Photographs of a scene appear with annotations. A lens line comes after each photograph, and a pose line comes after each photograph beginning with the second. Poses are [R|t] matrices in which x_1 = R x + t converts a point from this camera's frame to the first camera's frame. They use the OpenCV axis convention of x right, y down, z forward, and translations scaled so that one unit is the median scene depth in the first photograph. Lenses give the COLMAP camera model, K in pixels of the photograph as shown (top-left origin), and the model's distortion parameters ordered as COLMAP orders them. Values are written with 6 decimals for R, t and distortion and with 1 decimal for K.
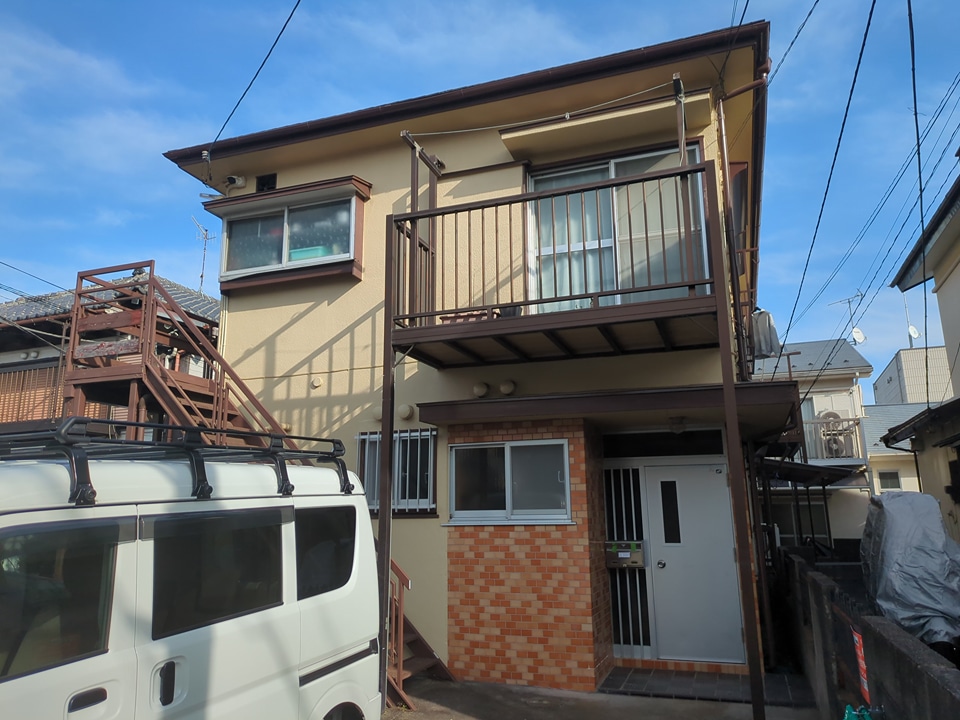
lens RADIAL K [[717.4, 0, 478.0], [0, 717.4, 354.0], [0, 0, 1]] dist [0.062990, -0.060733]
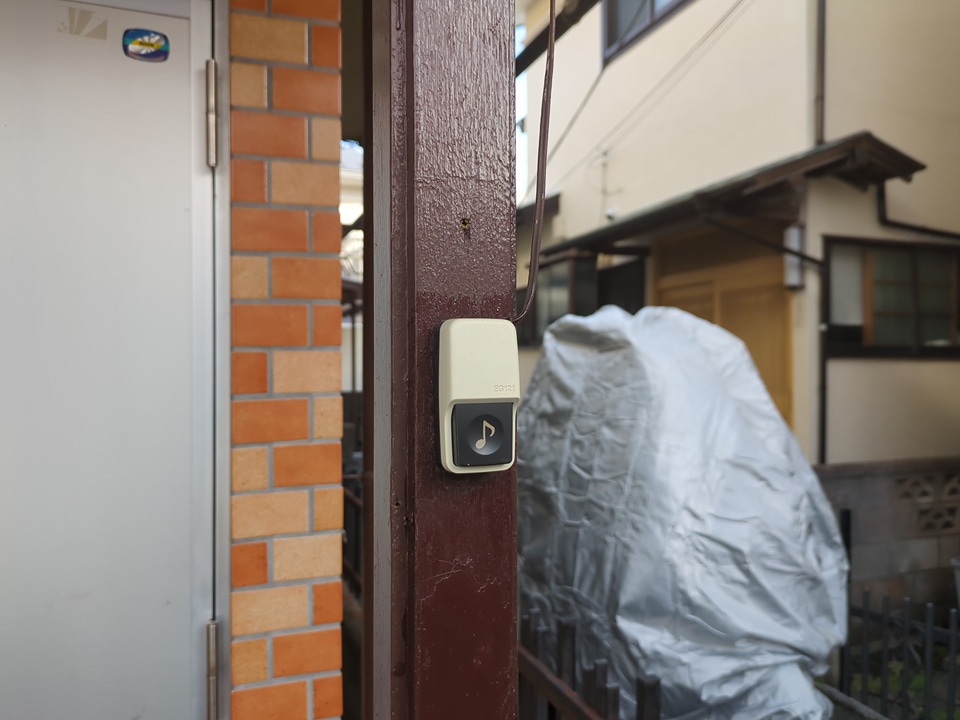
lens RADIAL K [[717.4, 0, 478.0], [0, 717.4, 354.0], [0, 0, 1]] dist [0.062990, -0.060733]
pose [[0.757640, 0.009923, 0.652597, 0.289635], [-0.145790, 0.977193, 0.154399, 0.182592], [-0.636181, -0.212121, 0.741807, 0.842659]]
